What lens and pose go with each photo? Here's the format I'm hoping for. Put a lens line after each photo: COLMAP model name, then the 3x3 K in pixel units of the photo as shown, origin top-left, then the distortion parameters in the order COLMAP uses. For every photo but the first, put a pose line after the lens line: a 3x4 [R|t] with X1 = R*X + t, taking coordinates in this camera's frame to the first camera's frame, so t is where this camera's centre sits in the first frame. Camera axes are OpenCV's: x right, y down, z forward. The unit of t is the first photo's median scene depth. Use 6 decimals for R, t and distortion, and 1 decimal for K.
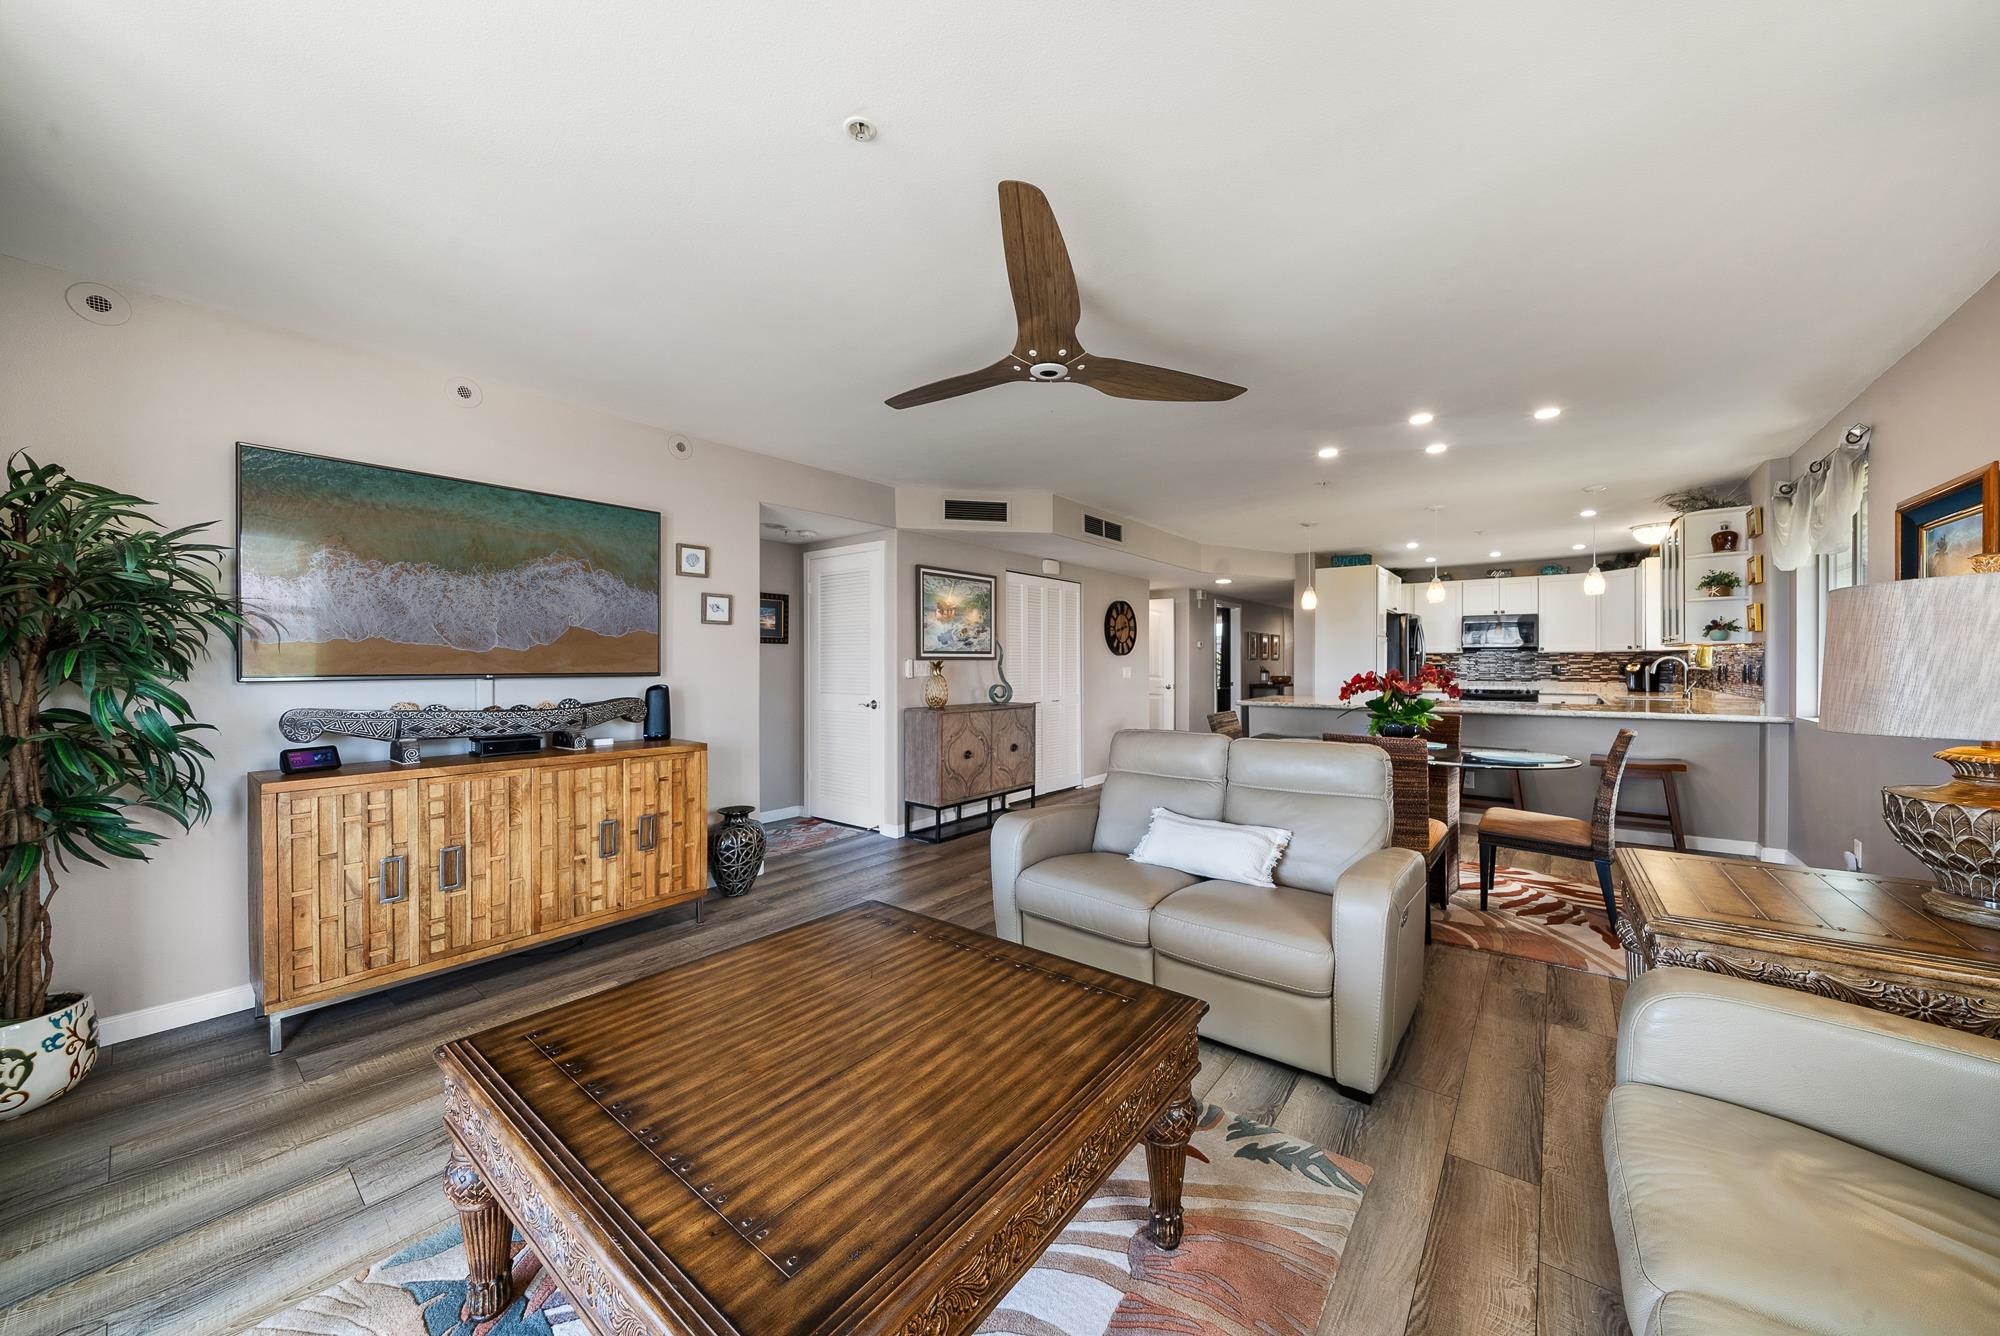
lens RADIAL K [[694.5, 0, 1002.1], [0, 694.5, 664.8], [0, 0, 1]] dist [-0.000241, -0.000107]
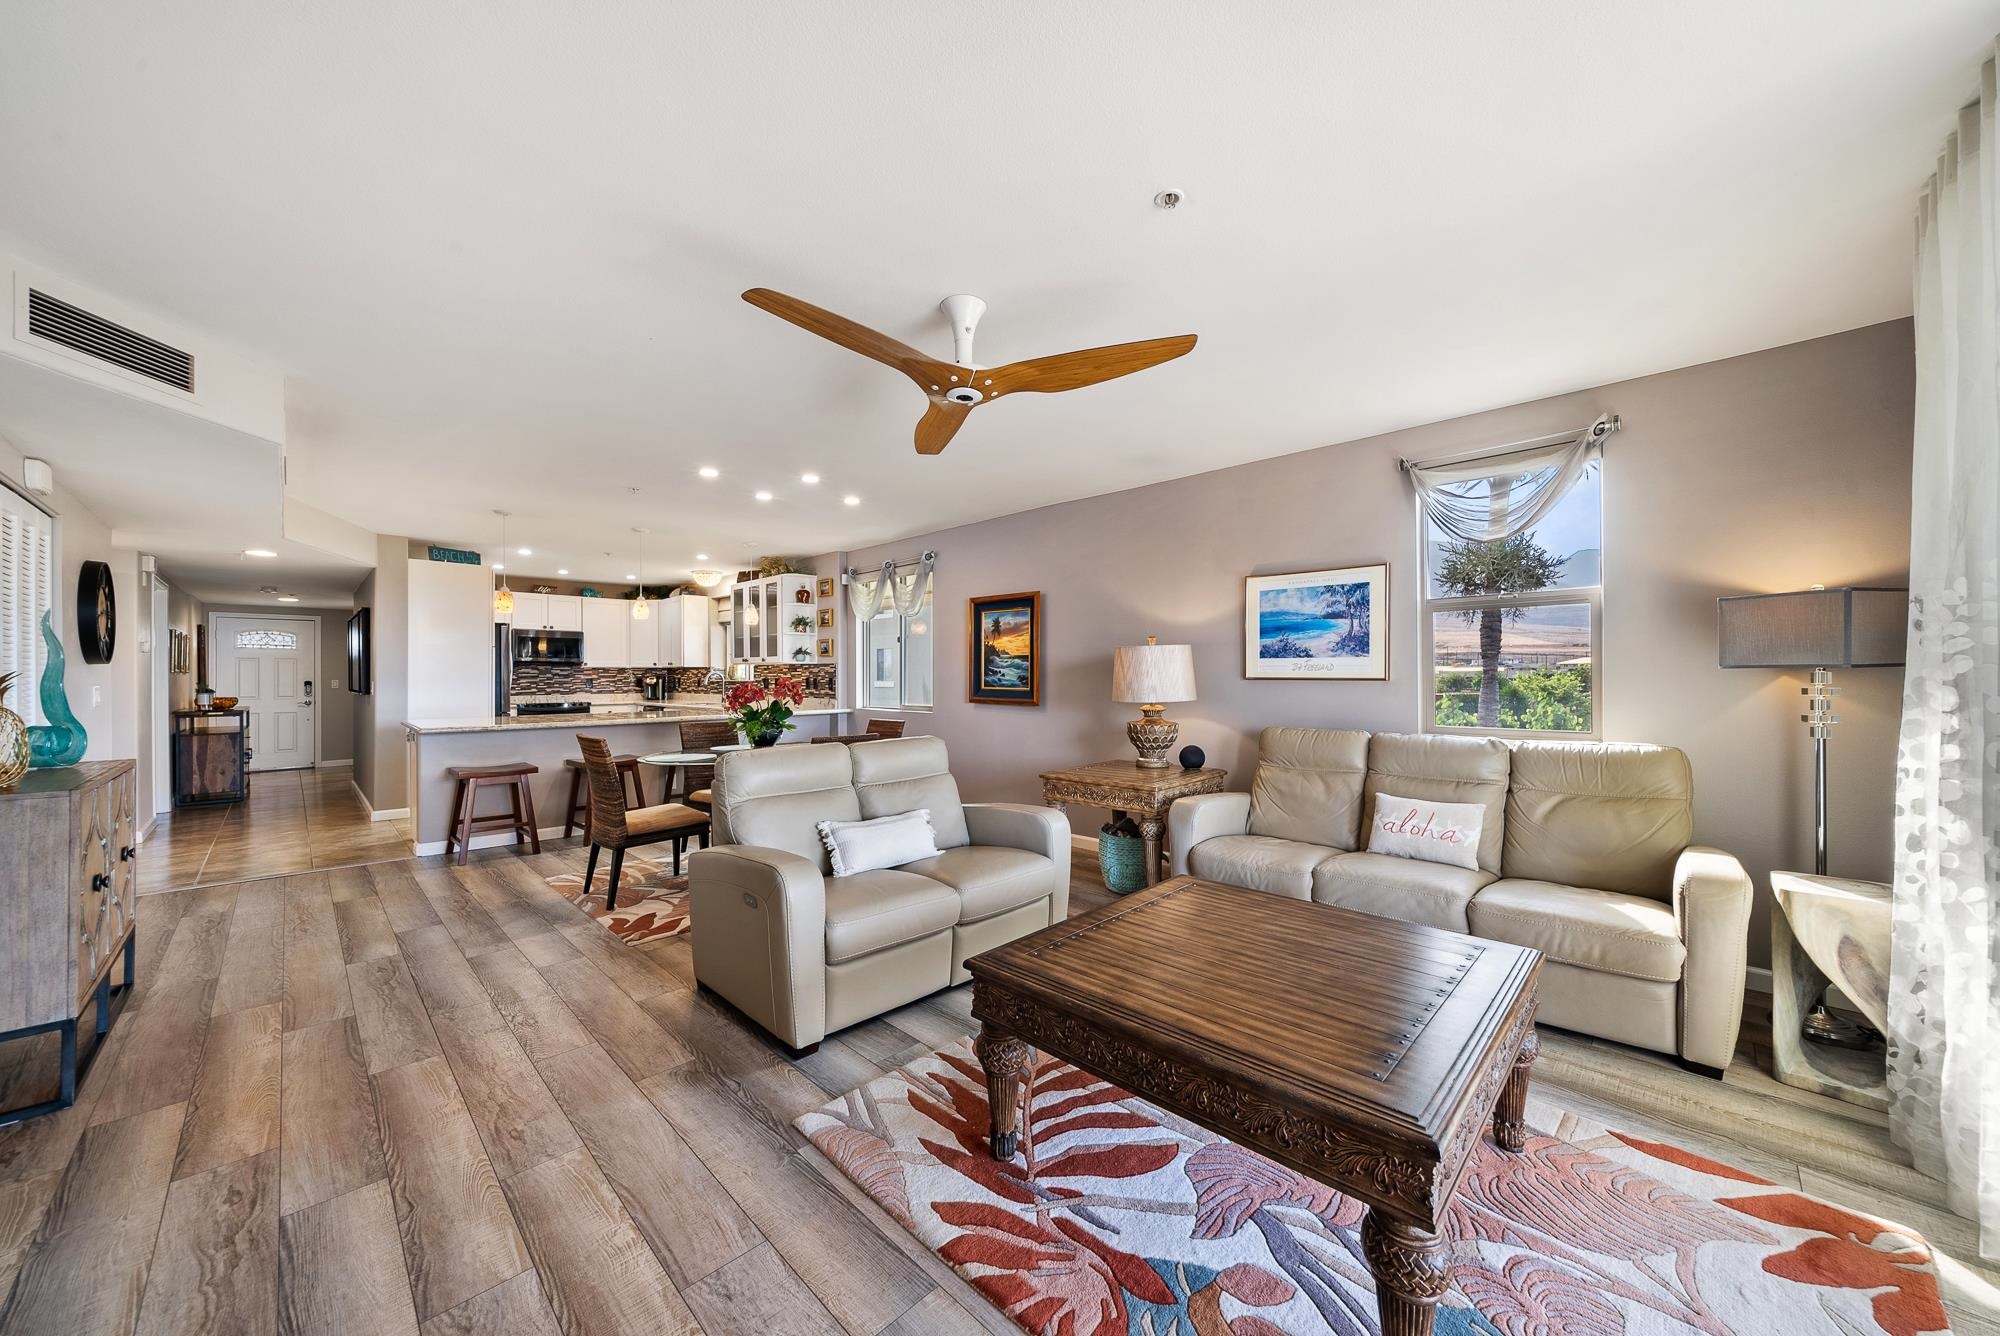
lens RADIAL K [[715.7, 0, 1009.8], [0, 715.7, 672.0], [0, 0, 1]] dist [-0.000126, 0.000002]
pose [[0.102254, 0.004970, 0.994746, -0.410648], [0.006031, 0.999966, -0.005616, -0.000415], [-0.994740, 0.006573, 0.102221, 0.340021]]
